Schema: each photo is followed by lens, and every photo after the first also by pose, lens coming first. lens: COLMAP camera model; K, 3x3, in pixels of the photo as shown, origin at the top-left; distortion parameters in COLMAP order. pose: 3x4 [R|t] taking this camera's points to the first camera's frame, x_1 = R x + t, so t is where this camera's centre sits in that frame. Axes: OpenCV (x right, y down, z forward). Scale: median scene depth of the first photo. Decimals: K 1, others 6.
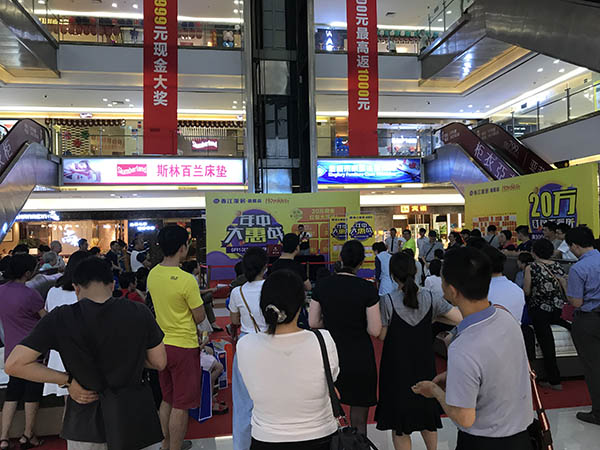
lens RADIAL K [[486.1, 0, 300.0], [0, 486.1, 225.0], [0, 0, 1]] dist [0.071281, -0.092424]
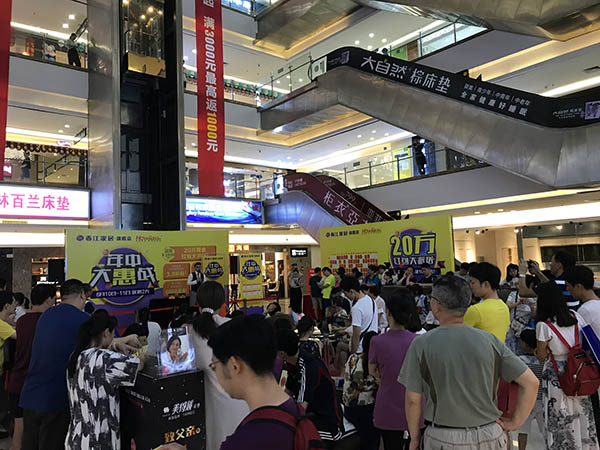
lens RADIAL K [[486.1, 0, 300.0], [0, 486.1, 225.0], [0, 0, 1]] dist [0.071281, -0.092424]
pose [[0.856281, 0.029604, 0.515660, -0.256372], [0.011975, 0.996950, -0.077120, -0.000730], [-0.516371, 0.072212, 0.853315, 0.049127]]
